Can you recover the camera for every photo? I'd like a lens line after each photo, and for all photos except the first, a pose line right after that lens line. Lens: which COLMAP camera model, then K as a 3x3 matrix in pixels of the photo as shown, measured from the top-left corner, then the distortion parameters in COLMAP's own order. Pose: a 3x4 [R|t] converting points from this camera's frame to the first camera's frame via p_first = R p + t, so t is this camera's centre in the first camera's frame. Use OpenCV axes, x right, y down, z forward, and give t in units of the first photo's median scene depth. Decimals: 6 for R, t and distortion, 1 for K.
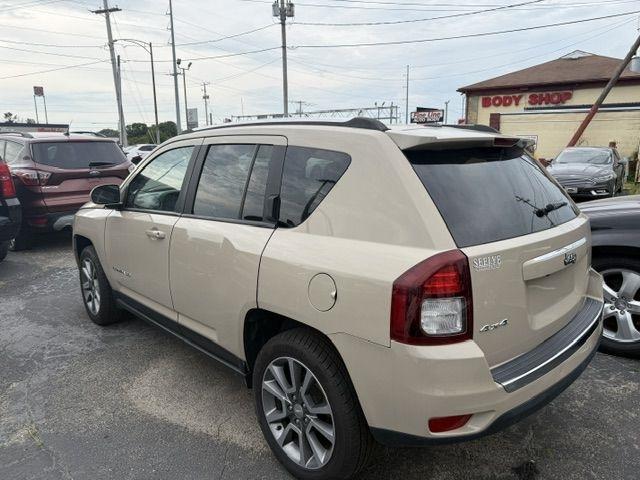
lens RADIAL K [[449.4, 0, 315.7], [0, 449.4, 242.5], [0, 0, 1]] dist [0.041970, -0.058509]
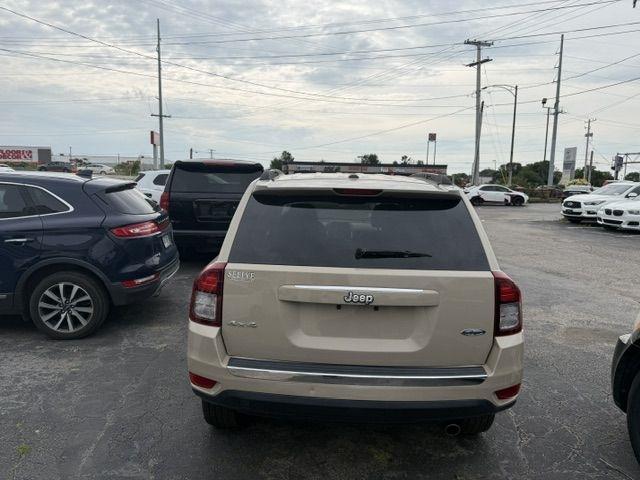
lens RADIAL K [[449.4, 0, 315.7], [0, 449.4, 242.5], [0, 0, 1]] dist [0.041970, -0.058509]
pose [[0.701089, 0.112677, -0.704115, 0.106225], [-0.170680, 0.985250, -0.012280, -0.005378], [0.692345, 0.128788, 0.709980, 0.010683]]
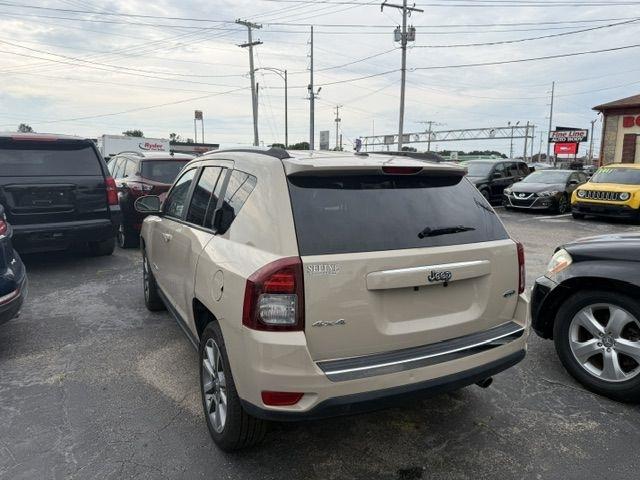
lens RADIAL K [[451.3, 0, 320.0], [0, 451.3, 240.0], [0, 0, 1]] dist [0.041051, -0.064330]
pose [[0.960445, 0.060660, -0.271783, 0.051682], [-0.073355, 0.996627, -0.036788, 0.000814], [0.268635, 0.055270, 0.961655, -0.012240]]
